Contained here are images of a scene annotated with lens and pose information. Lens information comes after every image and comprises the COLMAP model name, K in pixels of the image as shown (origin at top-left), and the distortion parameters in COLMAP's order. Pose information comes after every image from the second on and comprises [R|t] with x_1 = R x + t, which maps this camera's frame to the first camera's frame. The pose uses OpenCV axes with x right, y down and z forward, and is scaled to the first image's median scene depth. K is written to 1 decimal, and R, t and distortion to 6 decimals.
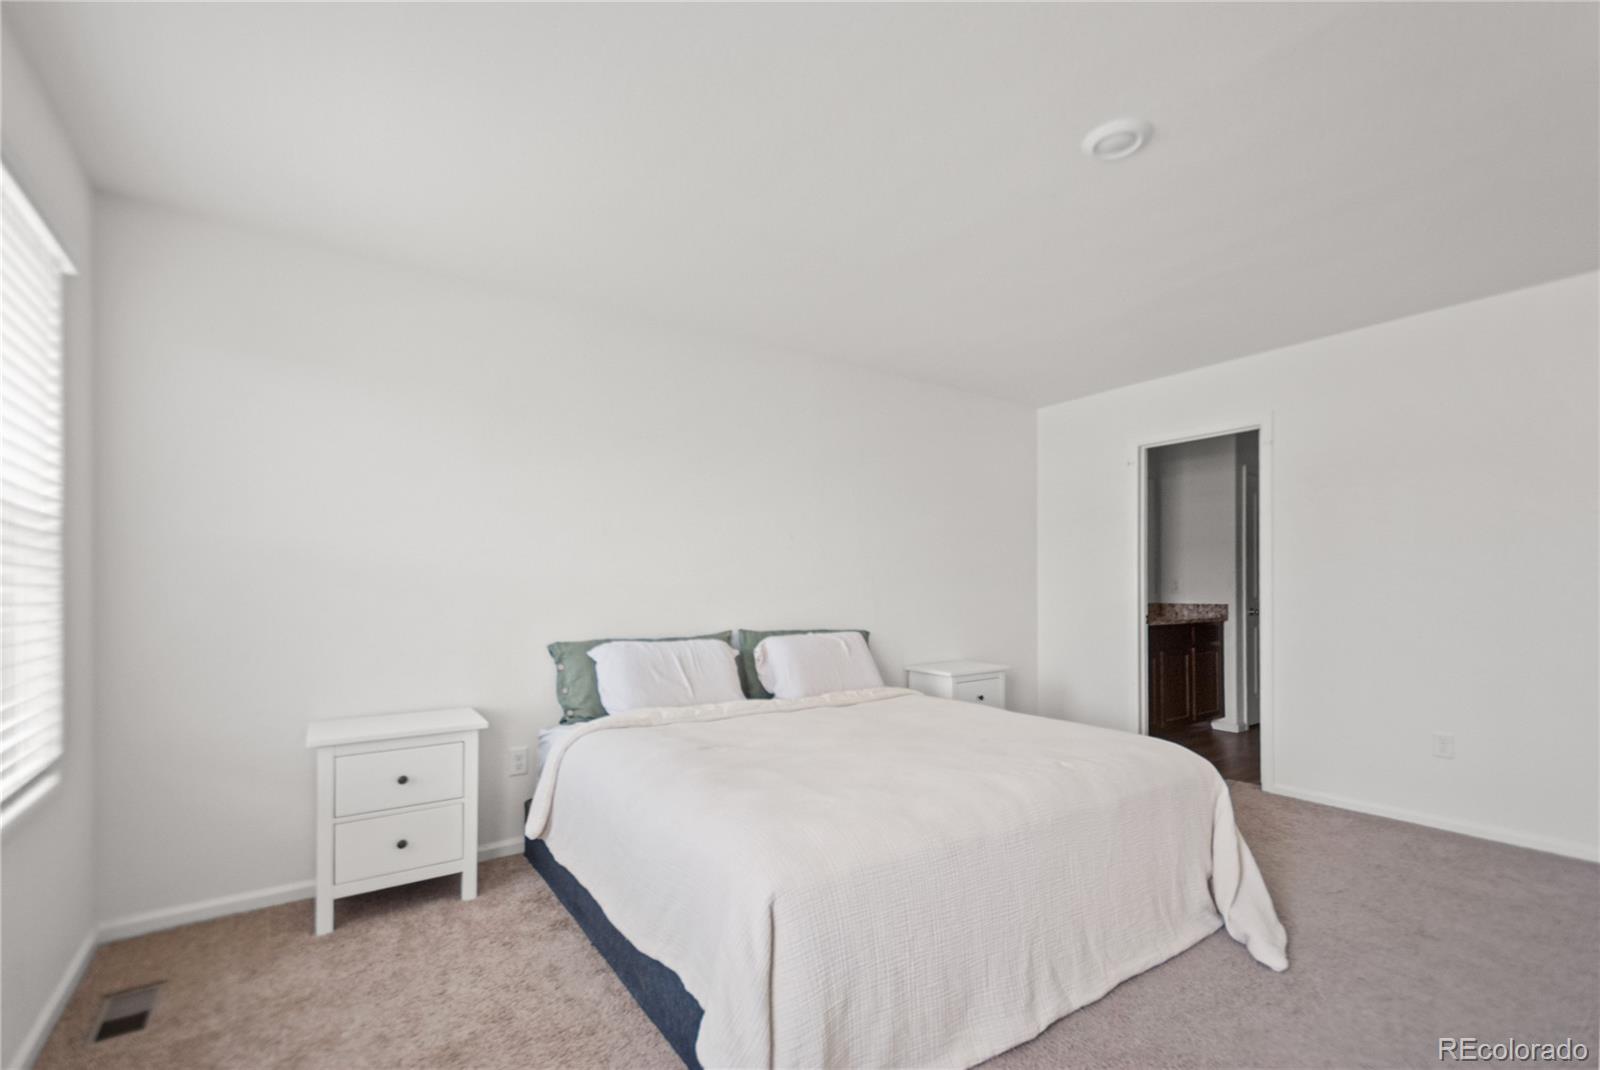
lens RADIAL K [[721.0, 0, 802.6], [0, 721.0, 593.9], [0, 0, 1]] dist [0.001163, -0.000245]
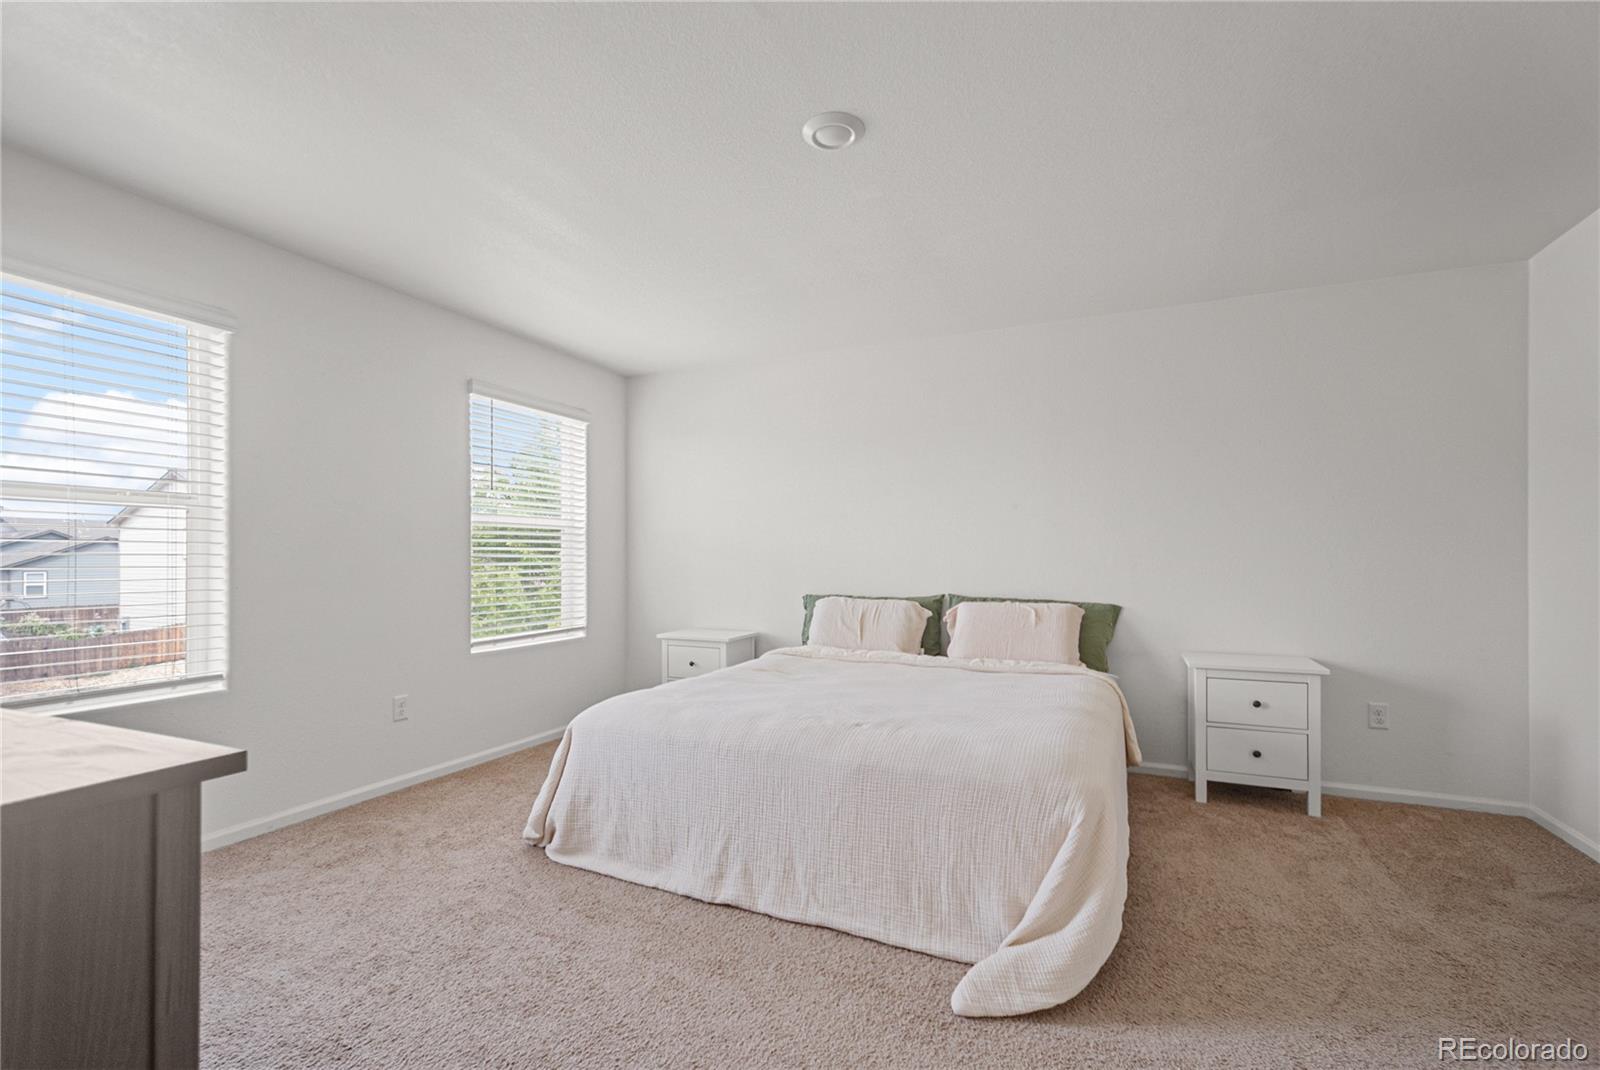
lens RADIAL K [[688.2, 0, 813.4], [0, 688.2, 562.6], [0, 0, 1]] dist [0.002297, -0.000563]
pose [[0.513236, 0.008601, -0.858204, 0.769196], [-0.009365, 0.999946, 0.004421, -0.003326], [0.858196, 0.005769, 0.513289, 0.270807]]
